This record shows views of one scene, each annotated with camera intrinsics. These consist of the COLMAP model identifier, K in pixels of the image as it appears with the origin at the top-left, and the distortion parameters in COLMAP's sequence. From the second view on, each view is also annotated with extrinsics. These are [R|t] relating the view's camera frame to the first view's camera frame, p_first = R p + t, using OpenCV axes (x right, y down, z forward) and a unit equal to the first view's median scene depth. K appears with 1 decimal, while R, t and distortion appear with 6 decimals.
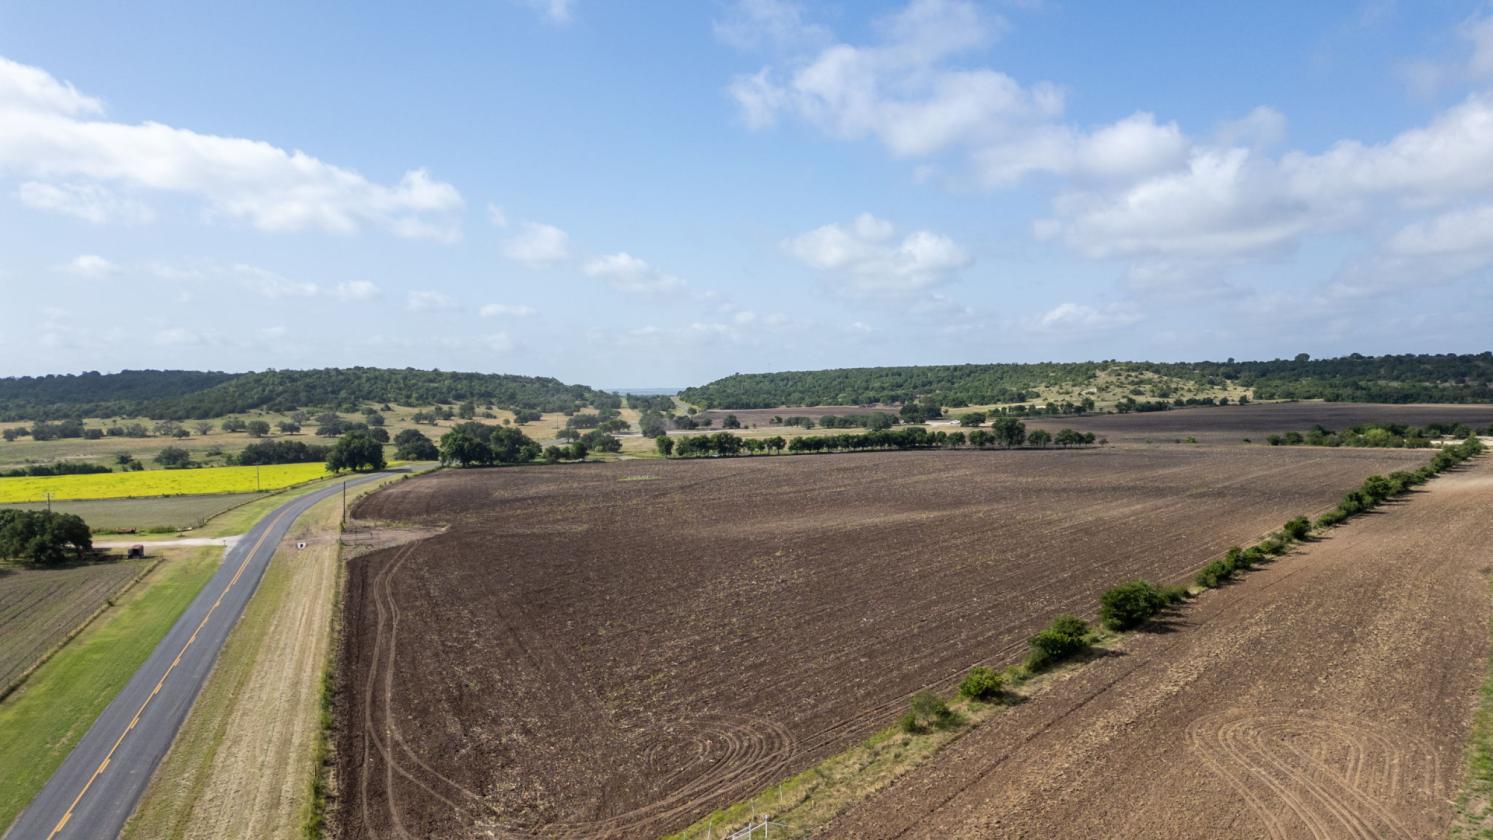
lens RADIAL K [[1046.2, 0, 748.6], [0, 1046.2, 420.6], [0, 0, 1]] dist [0.086439, -0.072104]
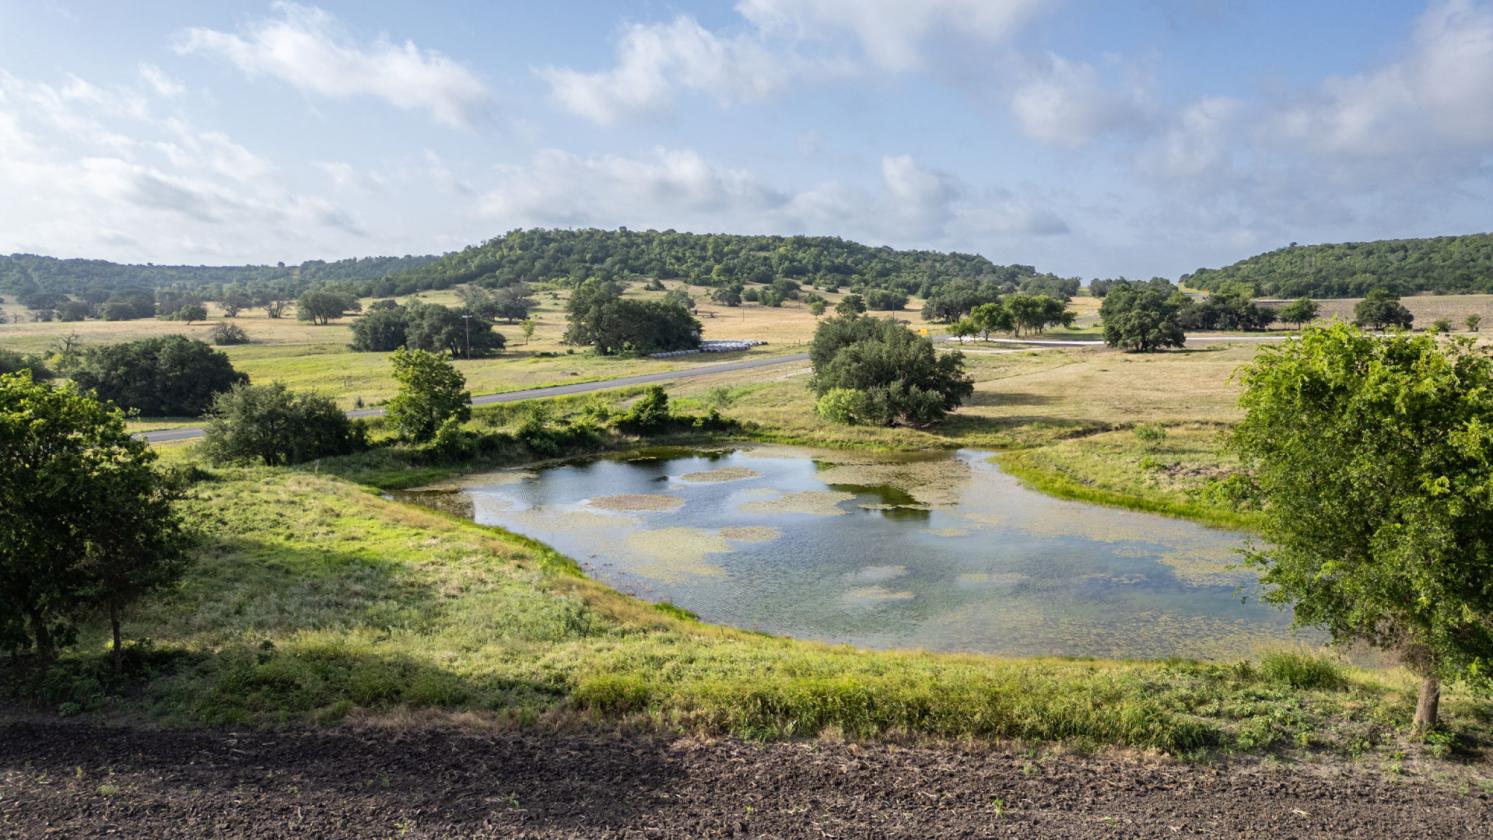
lens RADIAL K [[1046.2, 0, 748.6], [0, 1046.2, 420.6], [0, 0, 1]] dist [0.086439, -0.072104]
pose [[0.905533, 0.061210, -0.419838, -0.032589], [-0.023954, 0.995336, 0.093447, 0.005276], [0.423600, -0.074562, 0.902775, 0.342985]]
